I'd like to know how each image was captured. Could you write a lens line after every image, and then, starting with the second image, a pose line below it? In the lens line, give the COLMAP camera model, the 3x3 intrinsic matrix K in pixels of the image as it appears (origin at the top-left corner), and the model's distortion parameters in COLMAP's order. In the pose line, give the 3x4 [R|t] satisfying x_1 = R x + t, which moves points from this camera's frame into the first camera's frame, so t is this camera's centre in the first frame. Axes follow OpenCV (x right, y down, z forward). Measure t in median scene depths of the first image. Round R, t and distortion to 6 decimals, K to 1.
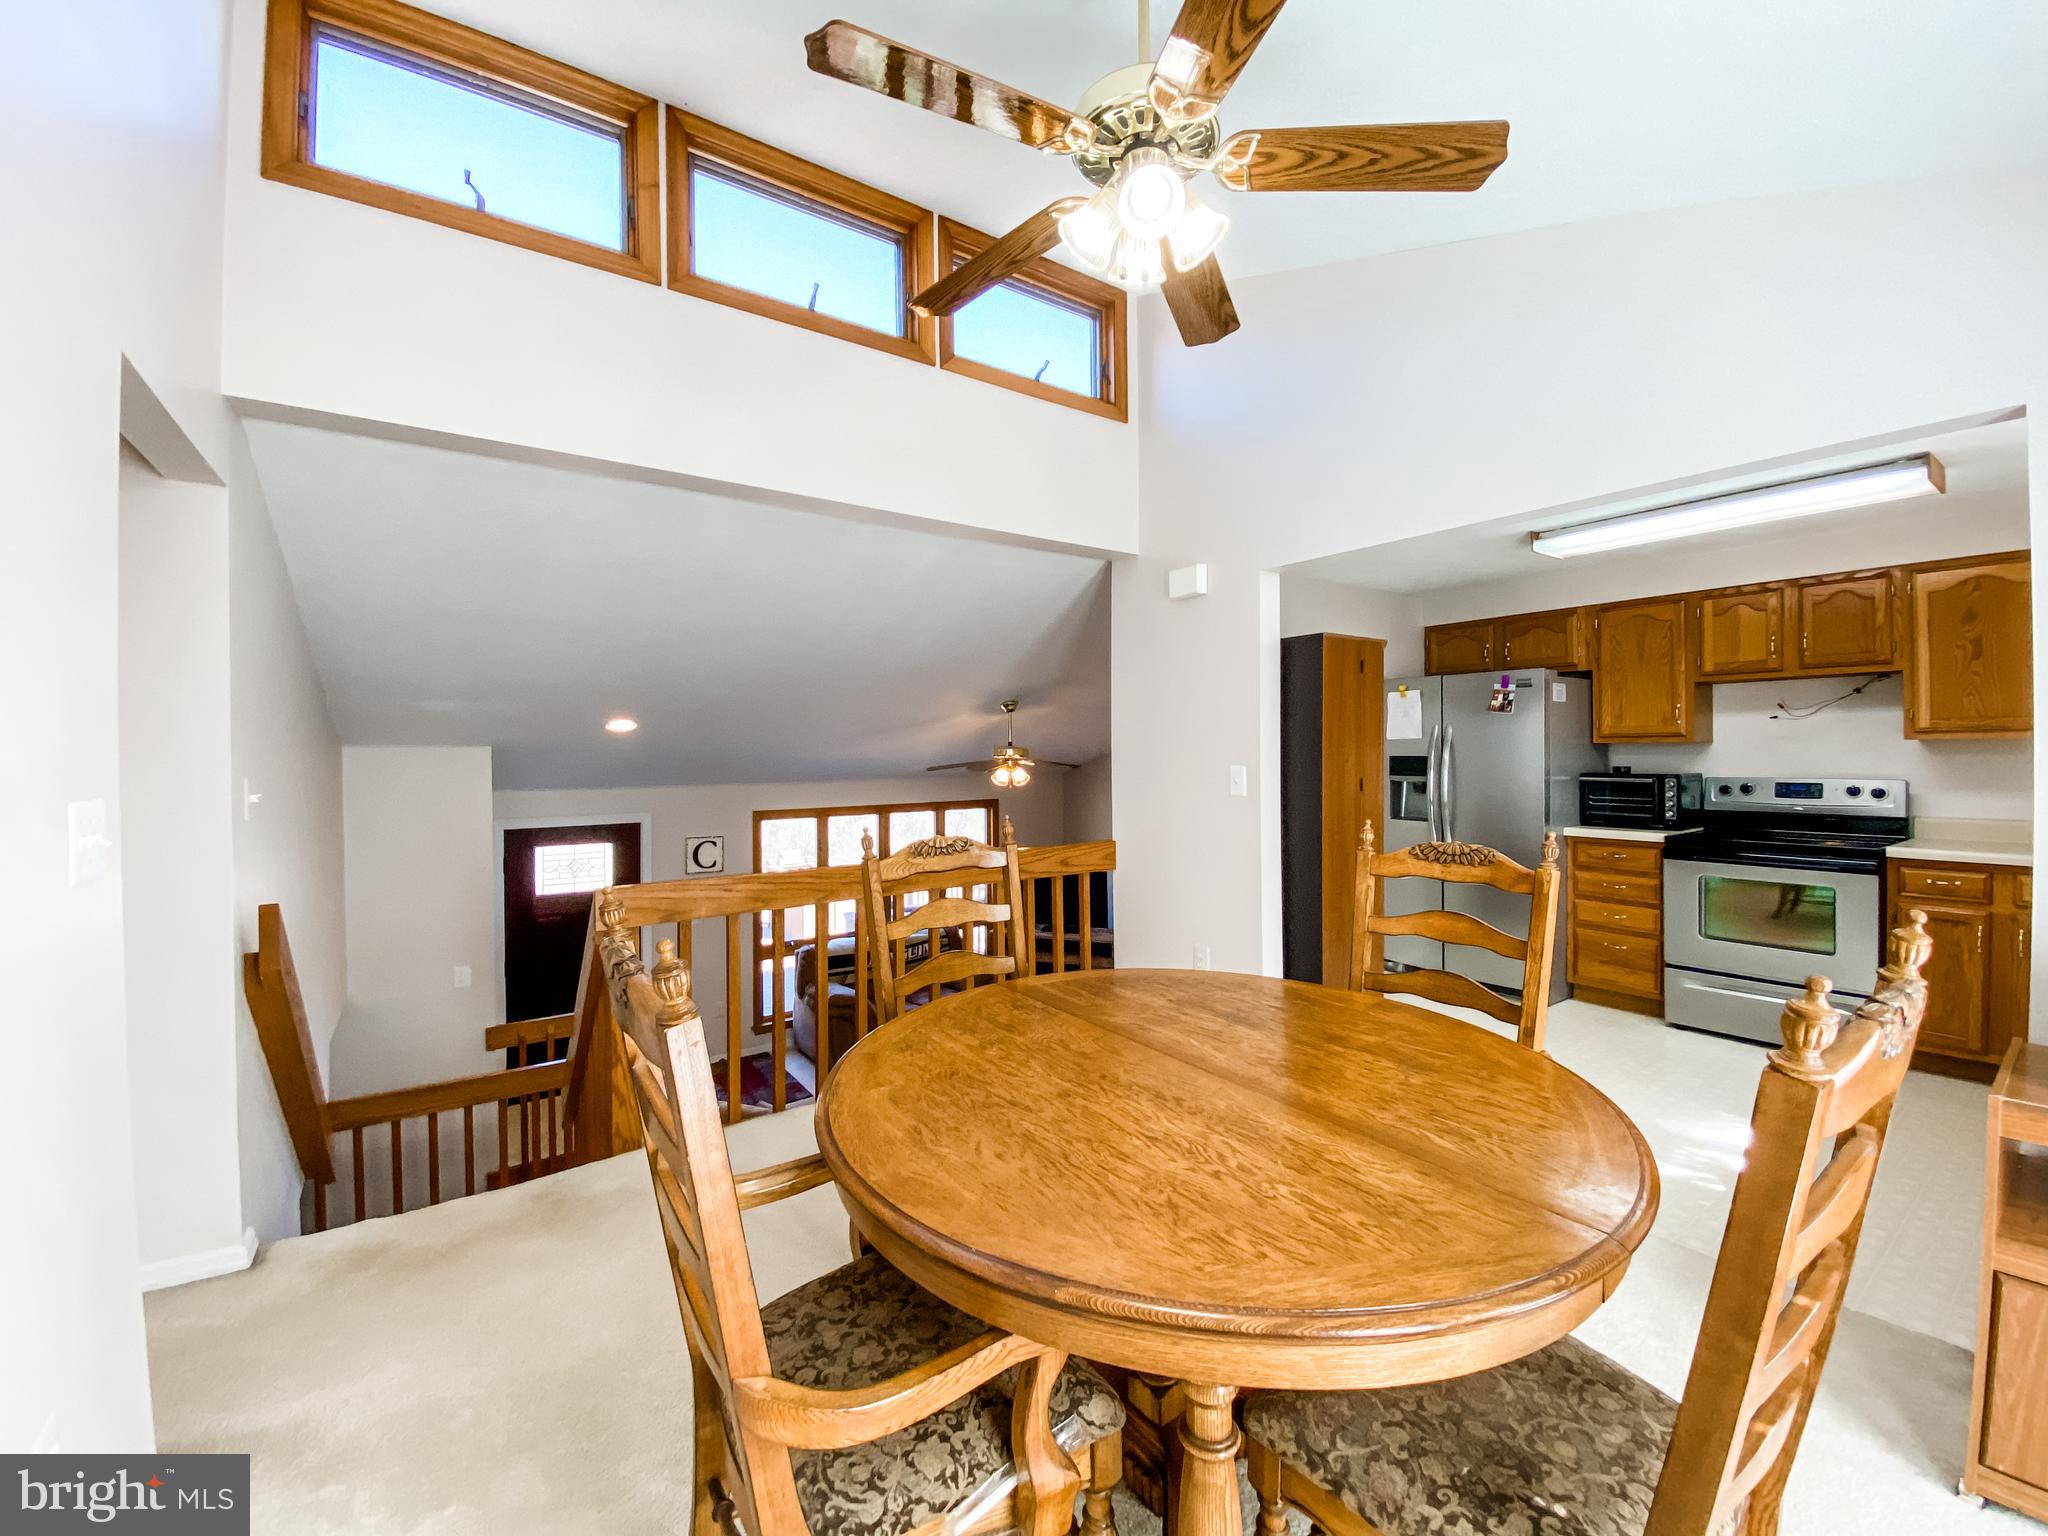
lens RADIAL K [[818.0, 0, 1021.2], [0, 818.0, 759.3], [0, 0, 1]] dist [0.043359, -0.032214]
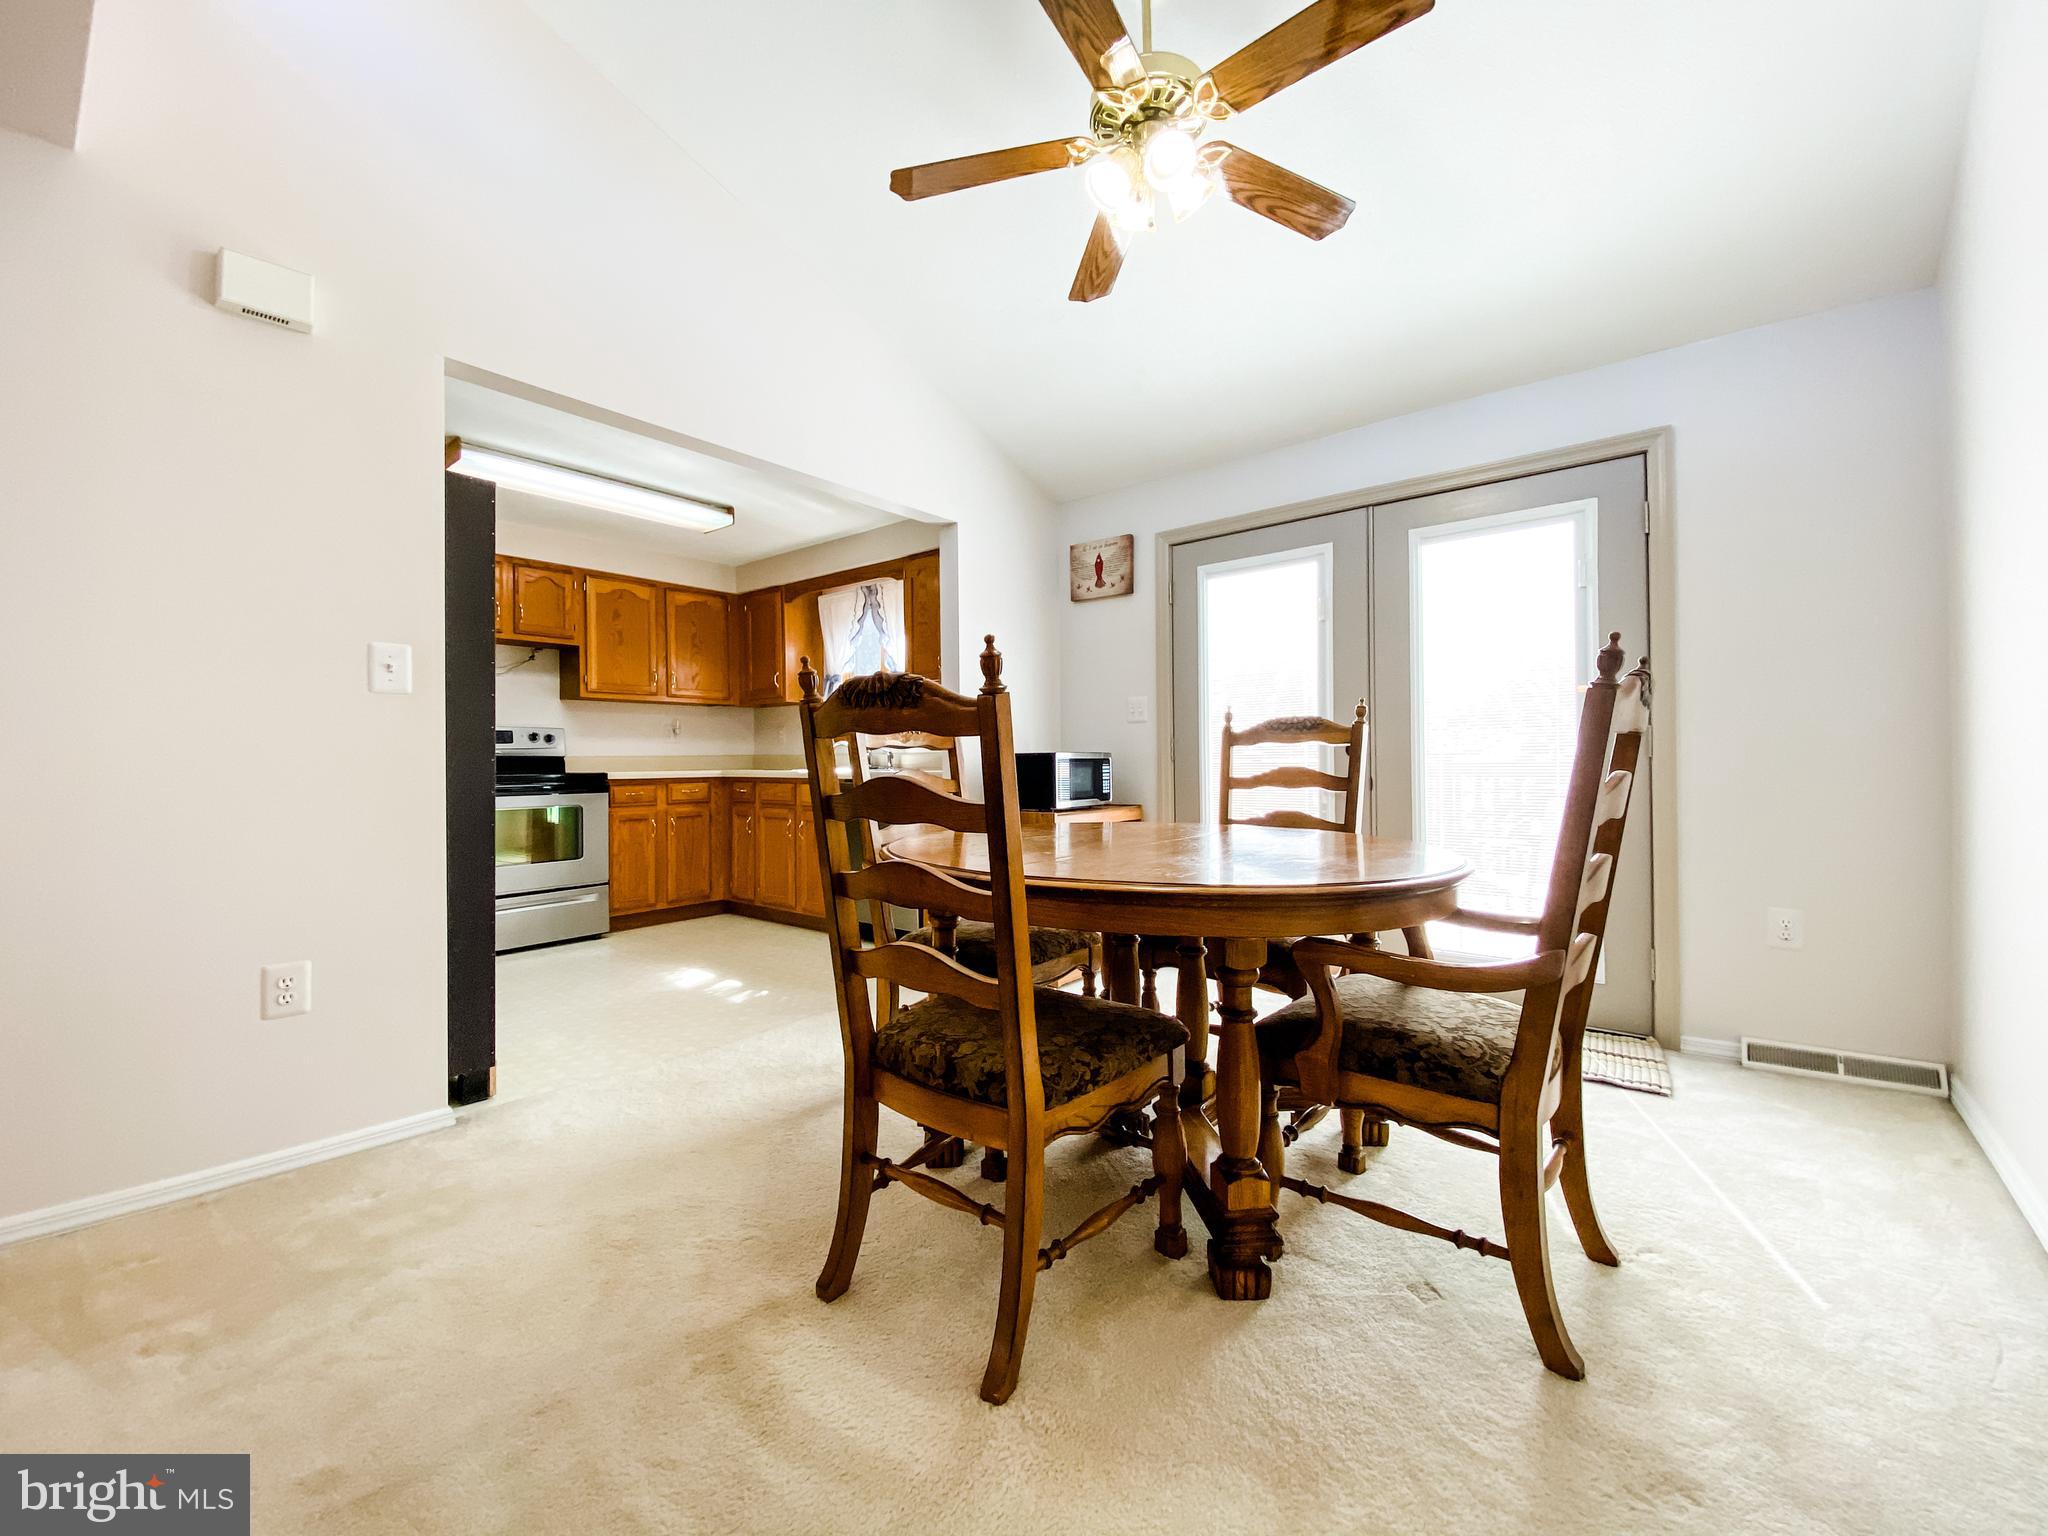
lens RADIAL K [[843.7, 0, 1021.9], [0, 843.7, 761.6], [0, 0, 1]] dist [0.066591, -0.036612]
pose [[-0.259727, 0.013922, 0.965582, -0.410443], [0.018612, 0.999783, -0.009408, 0.094093], [-0.965503, 0.015528, -0.259929, 0.572776]]
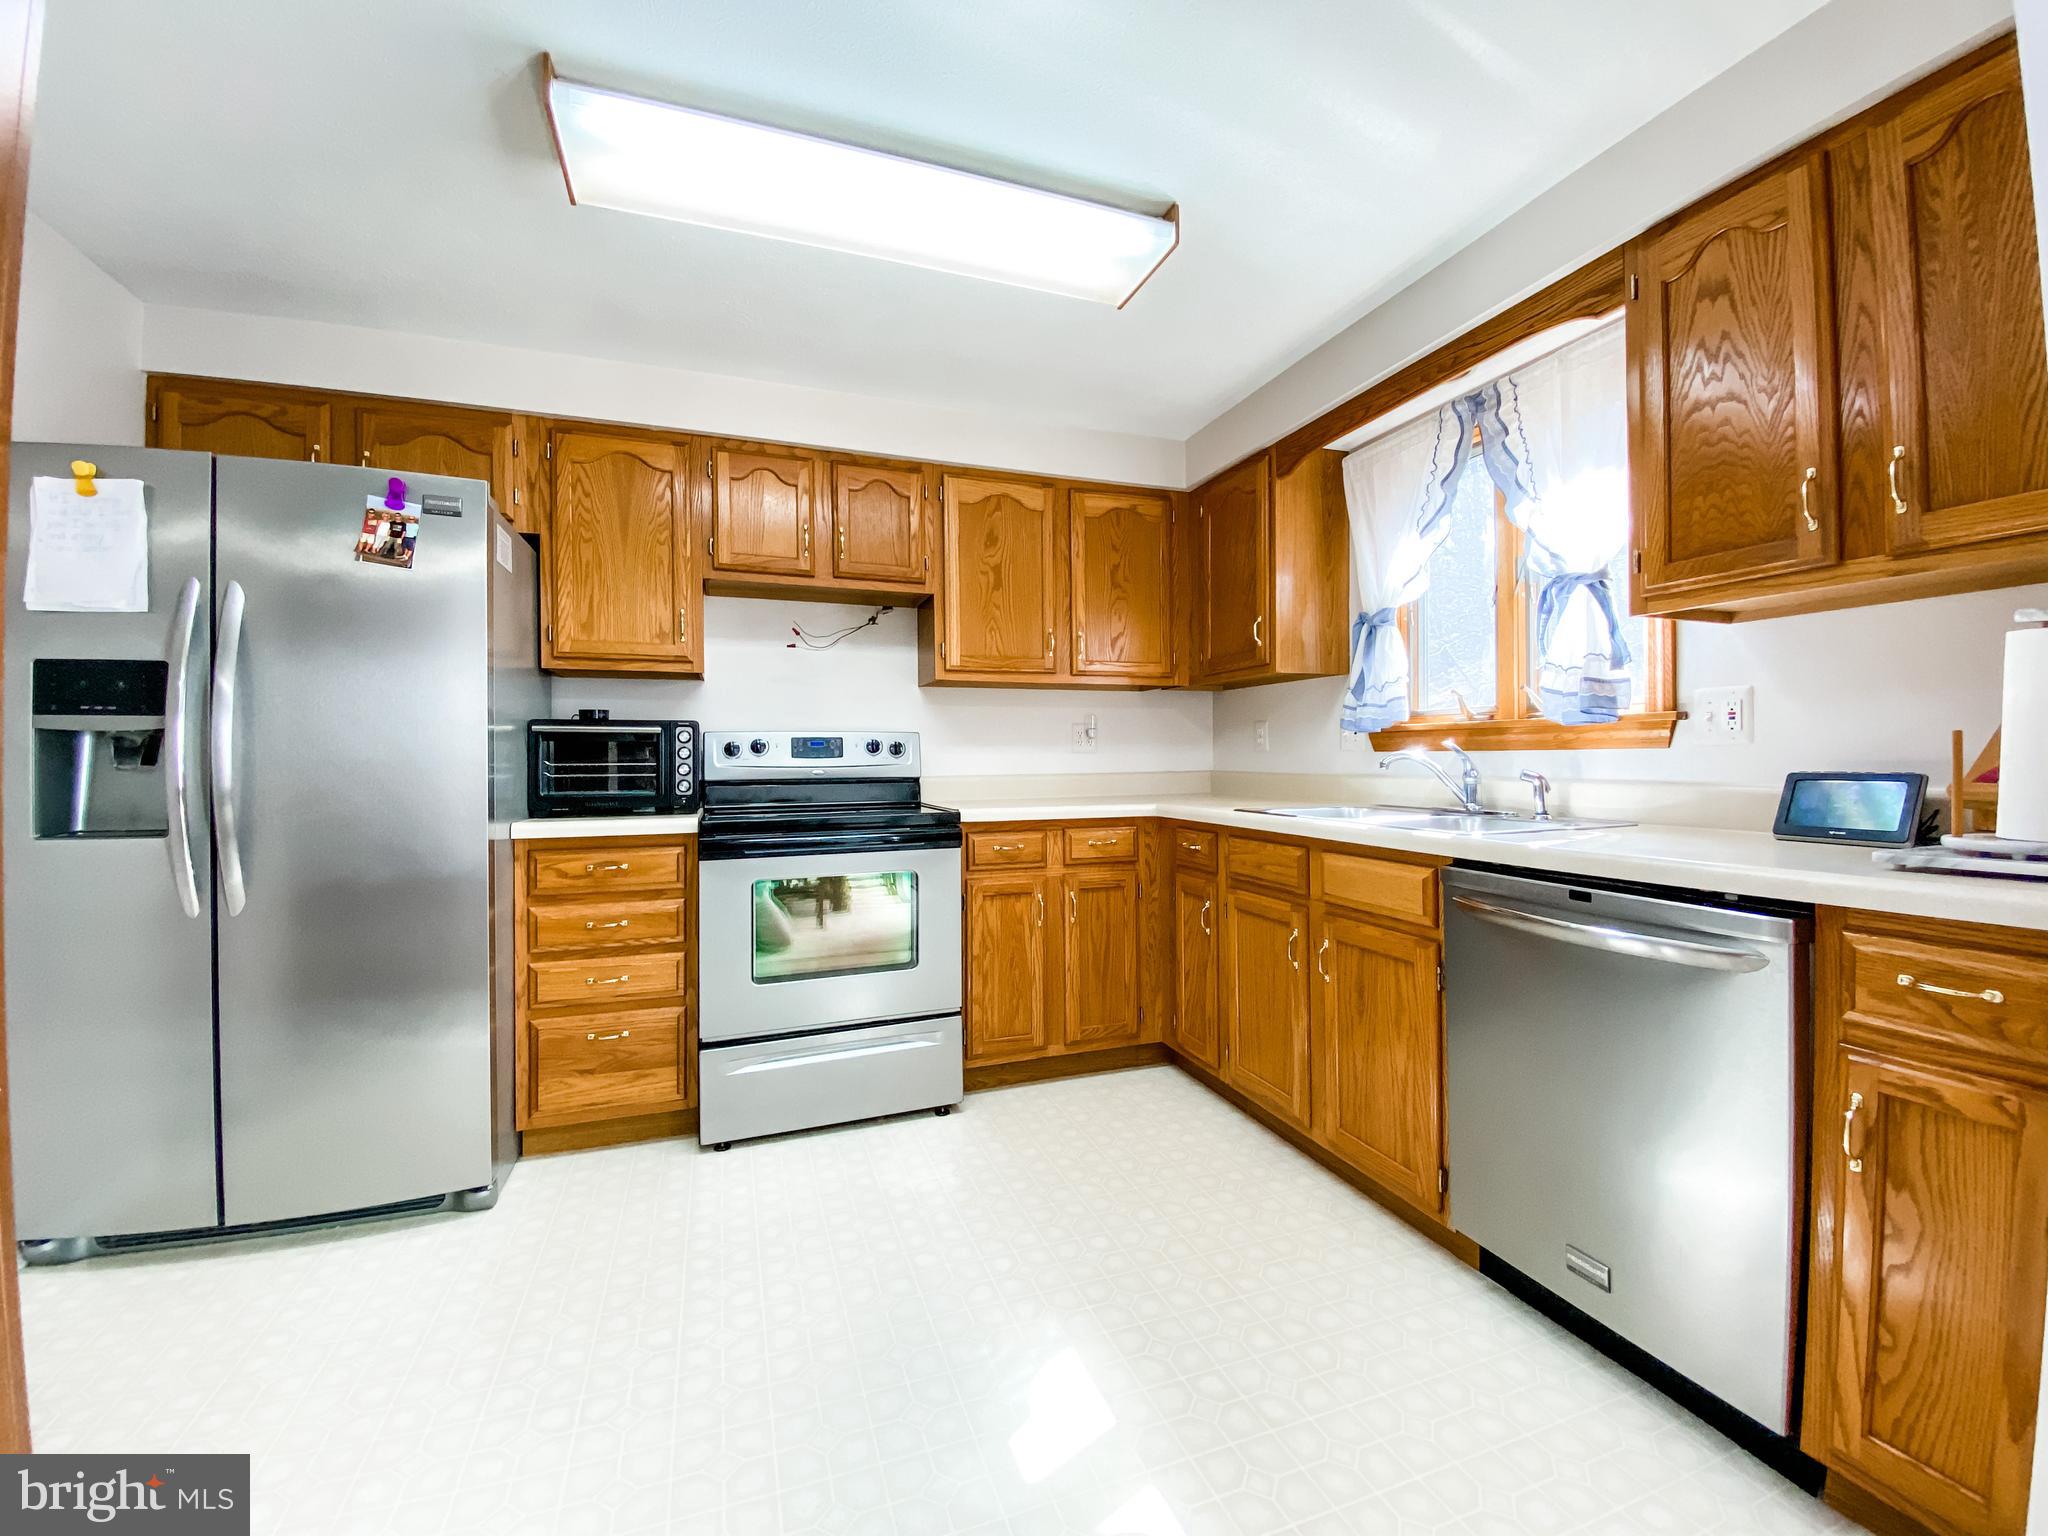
lens RADIAL K [[818.0, 0, 1021.2], [0, 818.0, 759.3], [0, 0, 1]] dist [0.043359, -0.032214]
pose [[0.262883, 0.006005, 0.964809, 0.269909], [0.012185, 0.999880, -0.009543, 0.054949], [-0.964751, 0.014265, 0.262778, 0.607620]]
